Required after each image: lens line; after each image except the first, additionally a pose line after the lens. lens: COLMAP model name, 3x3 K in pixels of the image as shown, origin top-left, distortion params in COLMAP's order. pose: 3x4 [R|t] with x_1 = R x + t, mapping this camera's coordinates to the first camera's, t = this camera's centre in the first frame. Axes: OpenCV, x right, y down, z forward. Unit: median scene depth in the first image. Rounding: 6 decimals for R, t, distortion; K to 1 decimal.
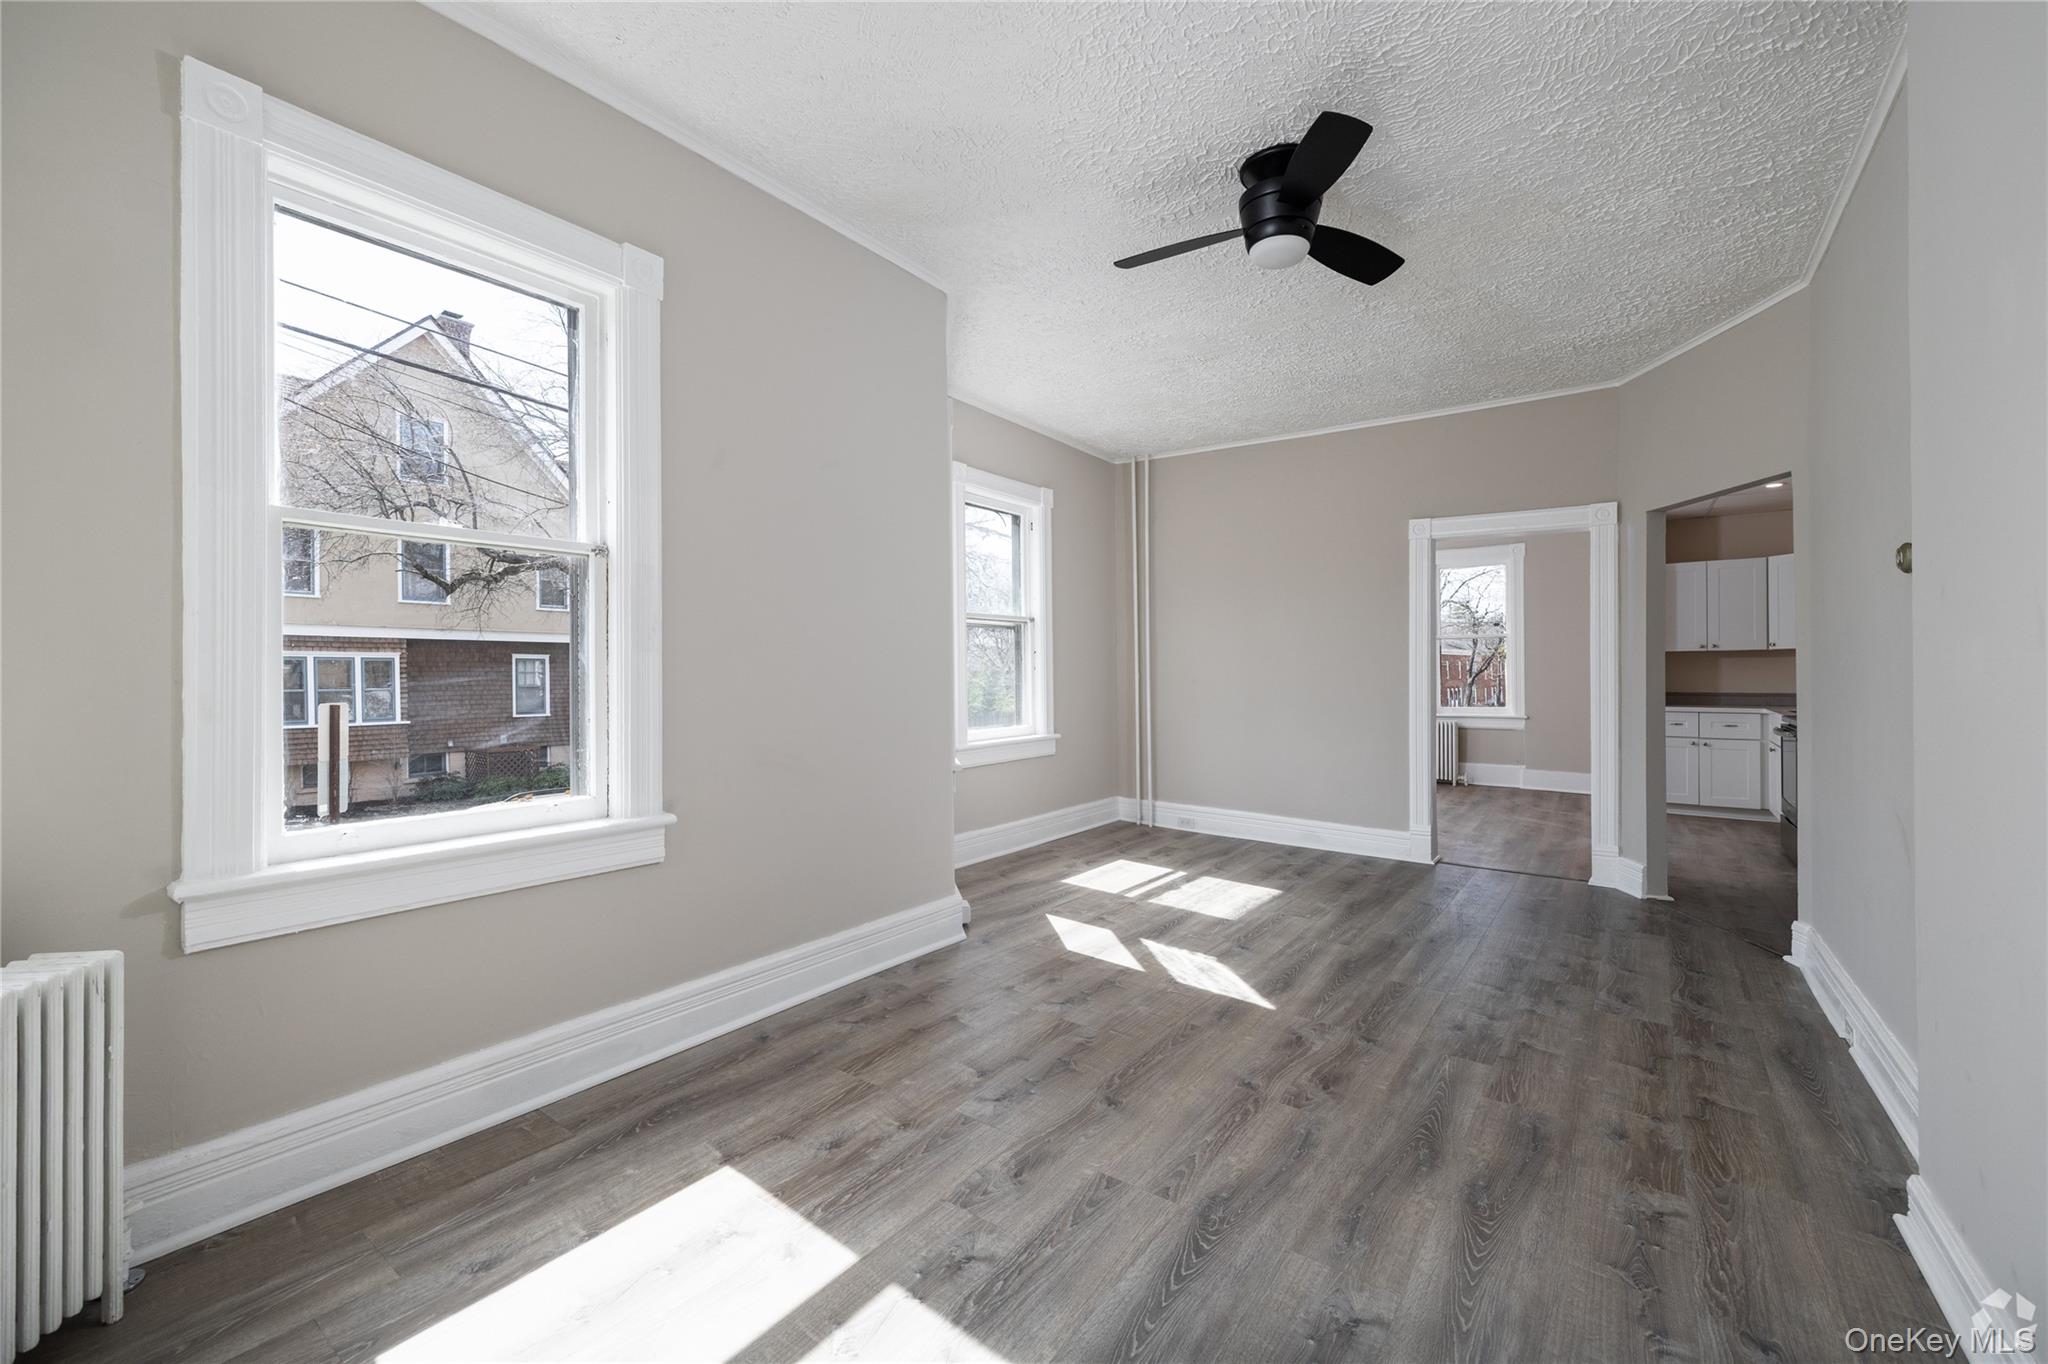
lens RADIAL K [[862.3, 0, 1004.5], [0, 862.3, 677.7], [0, 0, 1]] dist [0.021413, -0.000616]
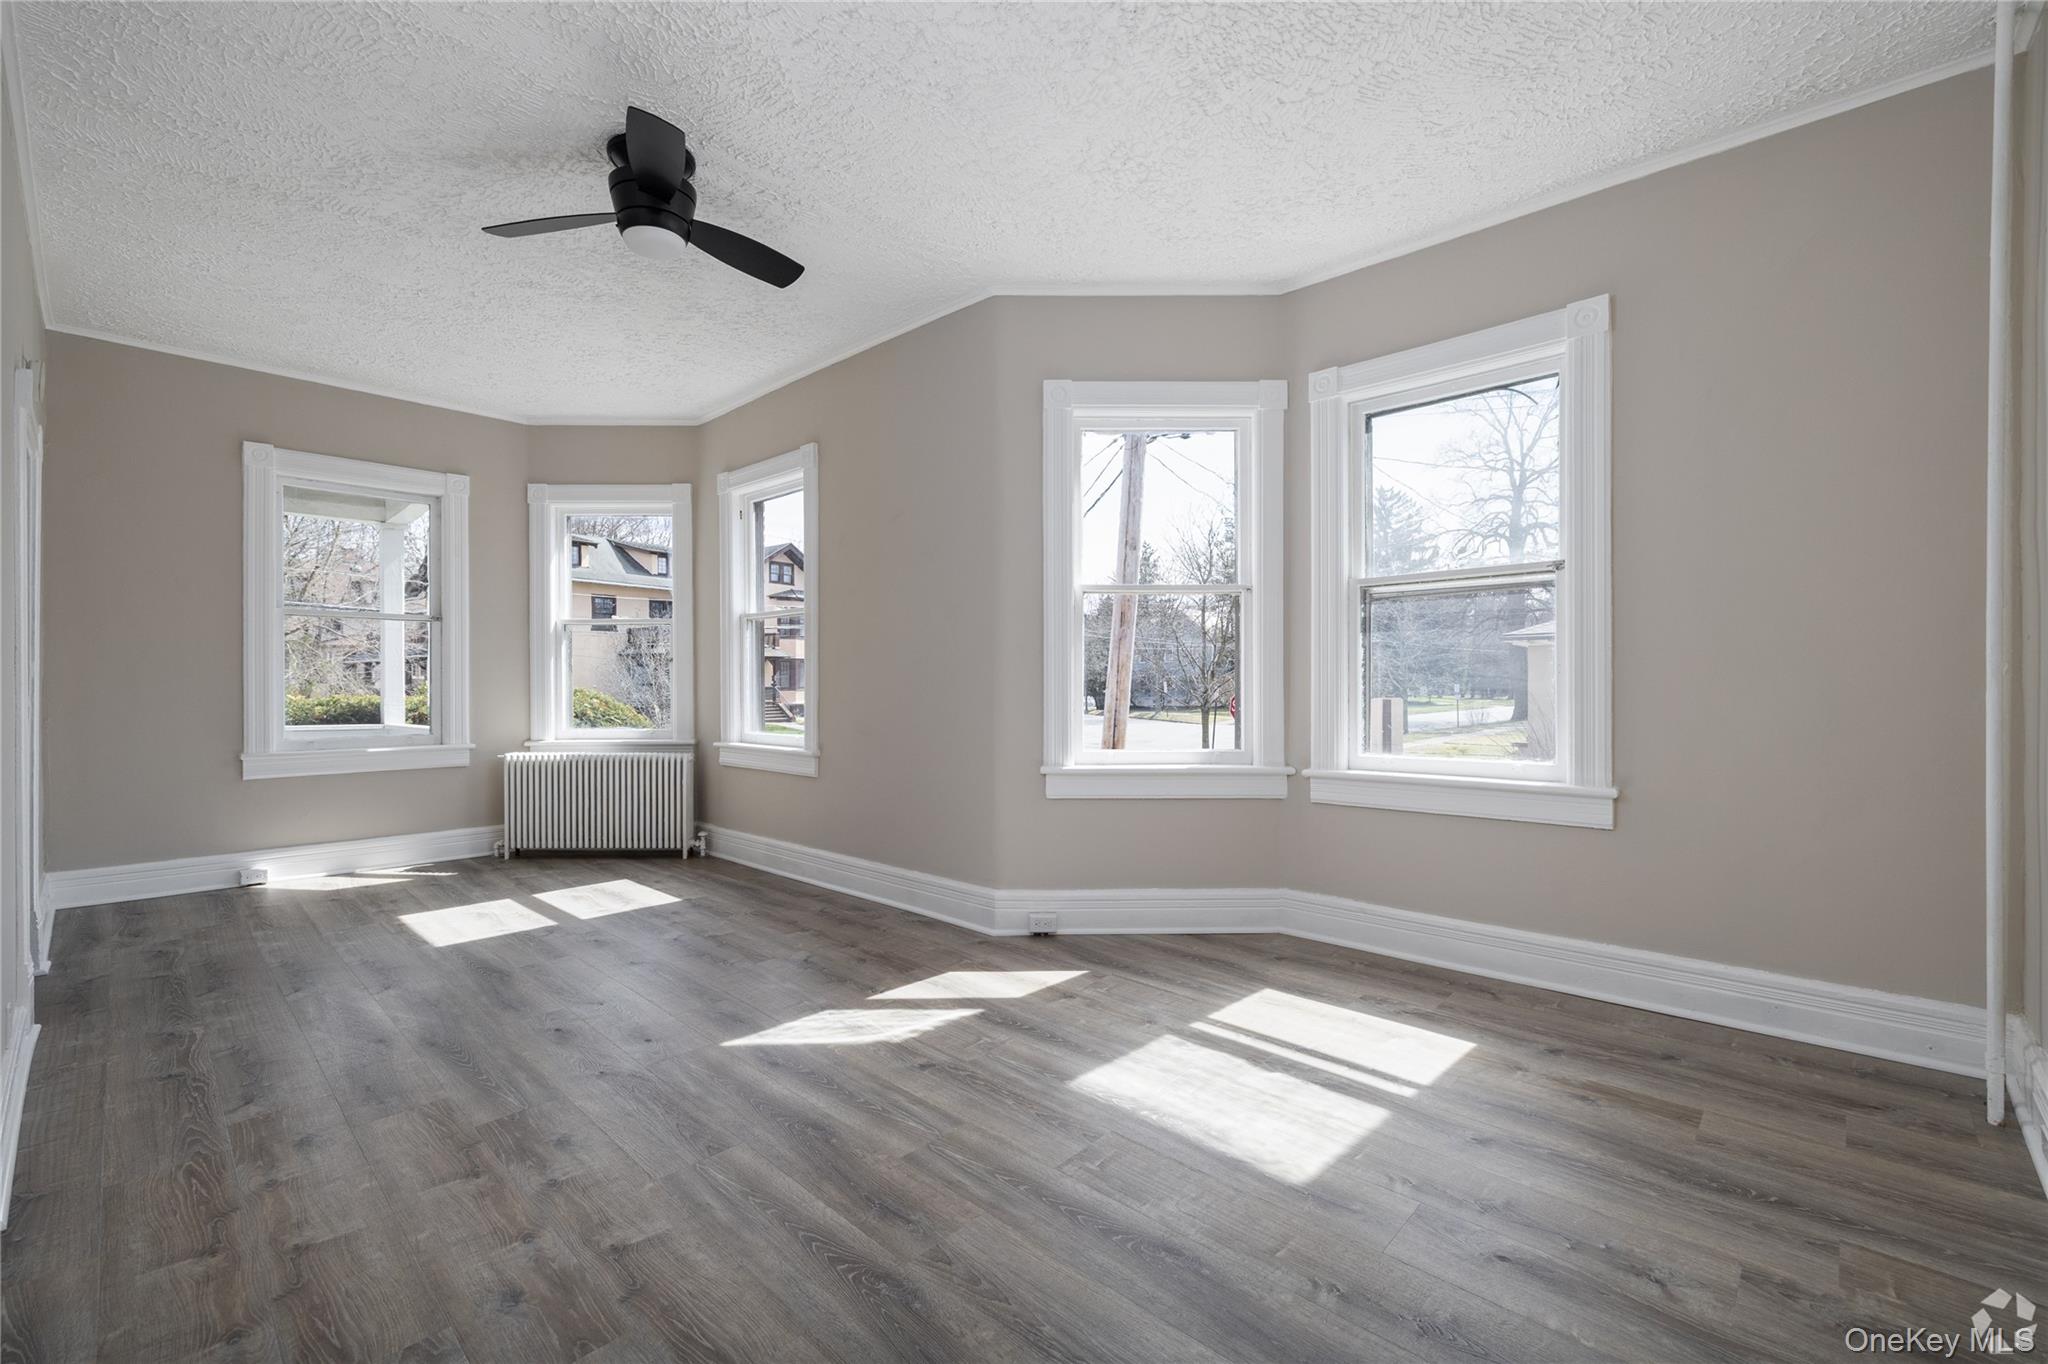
lens RADIAL K [[819.7, 0, 1019.8], [0, 819.7, 691.6], [0, 0, 1]] dist [0.000984, 0.000174]
pose [[-0.107453, 0.008091, -0.994177, 0.992921], [0.000106, 0.999967, 0.008127, 0.004729], [0.994210, 0.000767, -0.107451, 1.233638]]
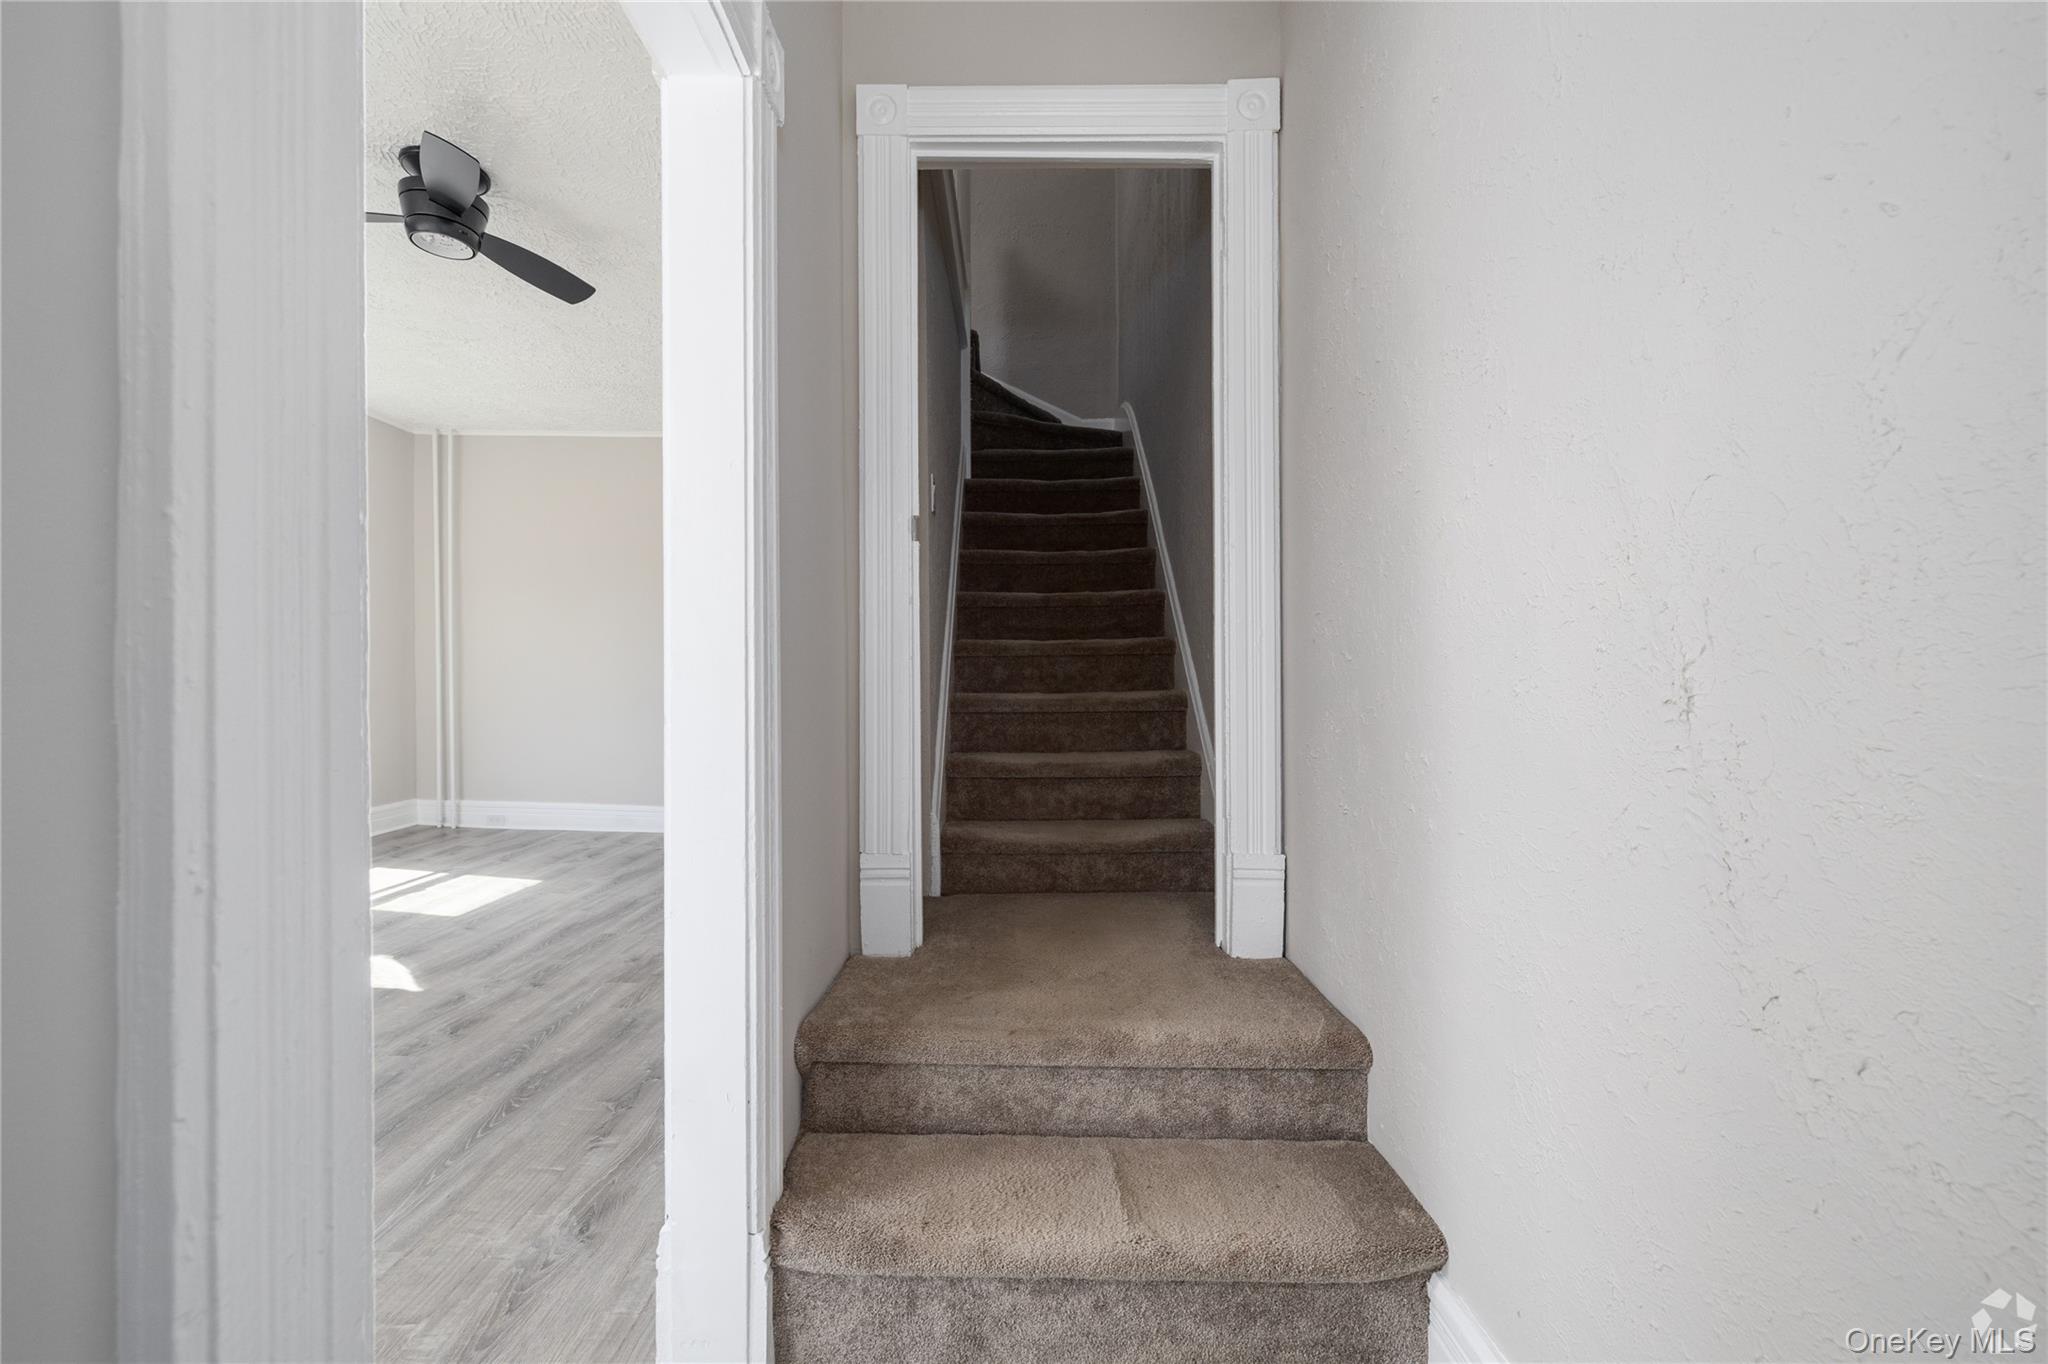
lens RADIAL K [[862.3, 0, 1017.7], [0, 862.3, 673.7], [0, 0, 1]] dist [0.021413, -0.000616]
pose [[0.821223, 0.009929, 0.570521, 0.234079], [-0.003641, 0.999919, -0.012160, 0.027044], [-0.570595, 0.007909, 0.821193, -0.211881]]
